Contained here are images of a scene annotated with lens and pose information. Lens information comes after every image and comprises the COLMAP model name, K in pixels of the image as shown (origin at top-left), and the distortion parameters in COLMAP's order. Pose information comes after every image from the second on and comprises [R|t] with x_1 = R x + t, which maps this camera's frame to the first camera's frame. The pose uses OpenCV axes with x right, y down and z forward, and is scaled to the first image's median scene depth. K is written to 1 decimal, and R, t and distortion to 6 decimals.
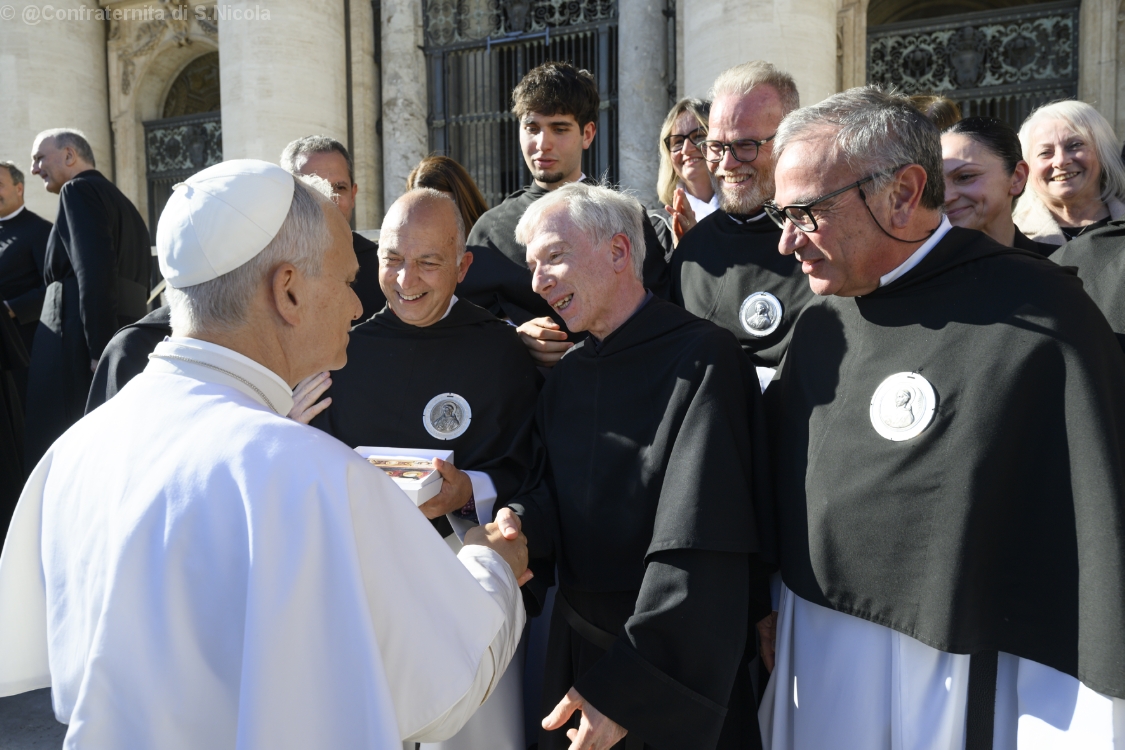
lens RADIAL K [[749.3, 0, 575.4], [0, 749.3, 381.3], [0, 0, 1]] dist [-0.002496, 0.000009]
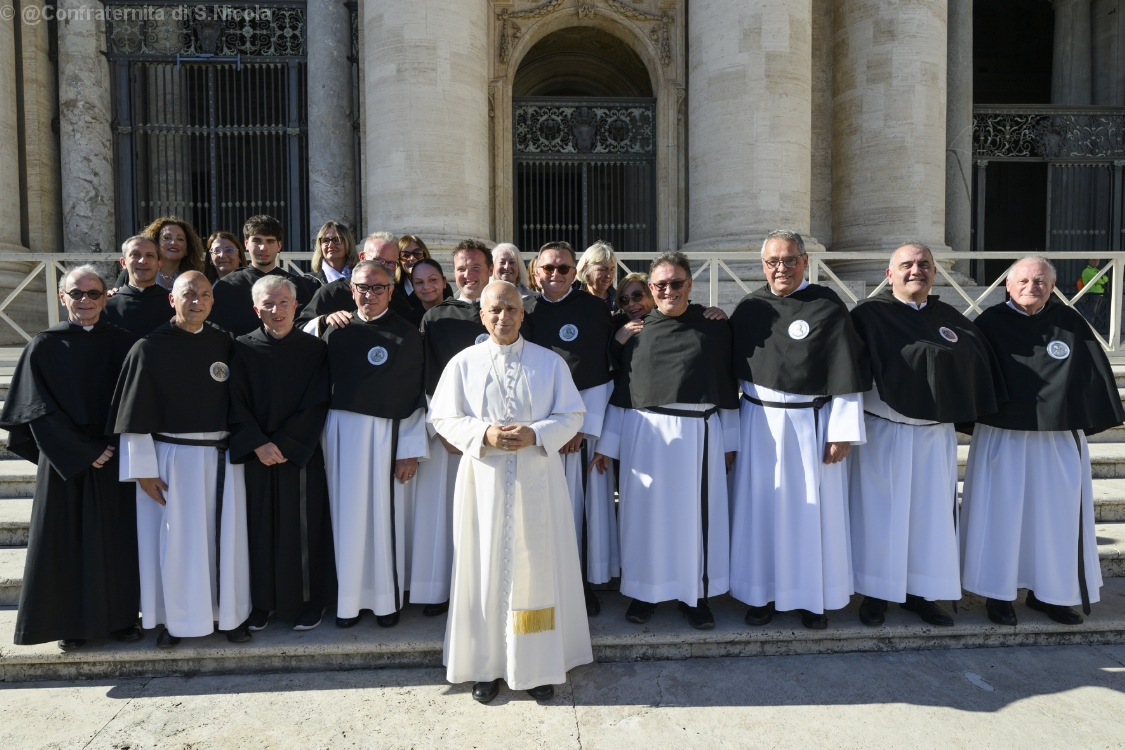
lens RADIAL K [[705.1, 0, 543.2], [0, 705.1, 374.3], [0, 0, 1]] dist [-0.005551, 0.001752]
pose [[0.933371, -0.011020, 0.358744, 0.004132], [0.013979, 0.999886, -0.005655, 0.005551], [-0.358641, 0.010293, 0.933419, -0.129249]]
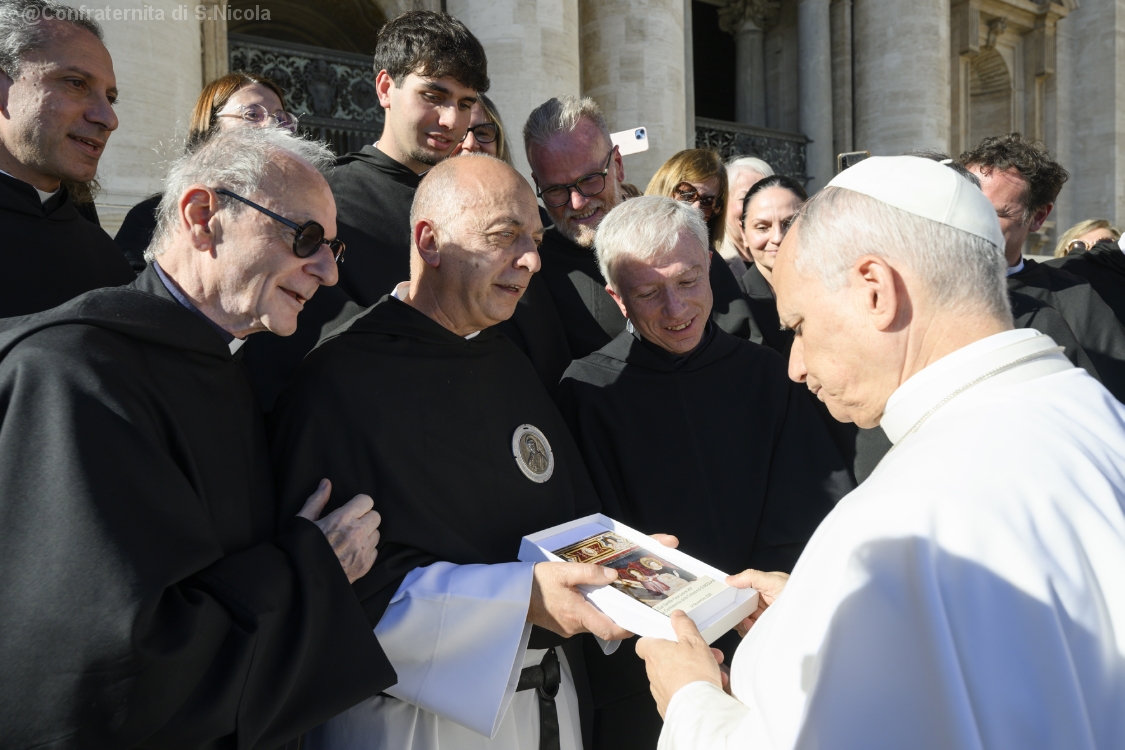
lens RADIAL K [[743.7, 0, 539.7], [0, 743.7, 379.2], [0, 0, 1]] dist [-0.000697, 0.001103]
pose [[0.682348, -0.036942, 0.730093, -0.061376], [0.046090, 0.998909, 0.007468, -0.005365], [-0.729573, 0.028554, 0.683307, 0.044803]]
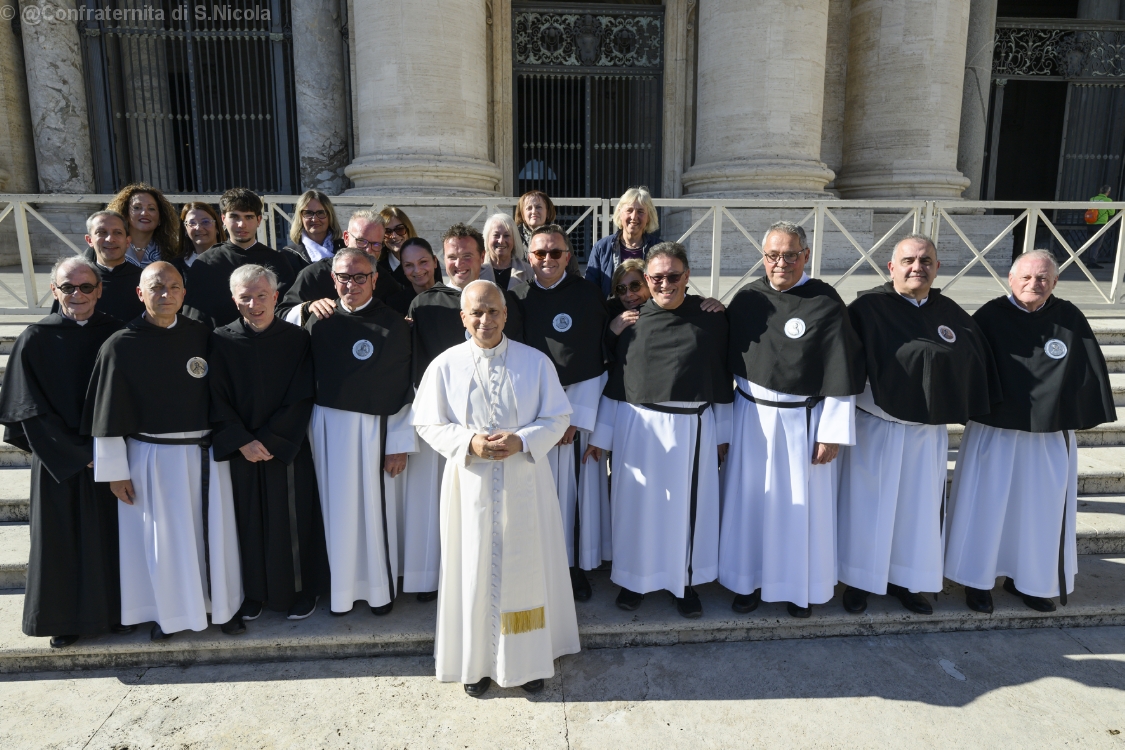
lens RADIAL K [[710.9, 0, 563.0], [0, 710.9, 374.9], [0, 0, 1]] dist [-0.005621, 0.001692]
pose [[0.924332, -0.051443, 0.378106, 0.008600], [0.007335, 0.993083, 0.117183, -0.017222], [-0.381519, -0.105543, 0.918316, -0.126178]]
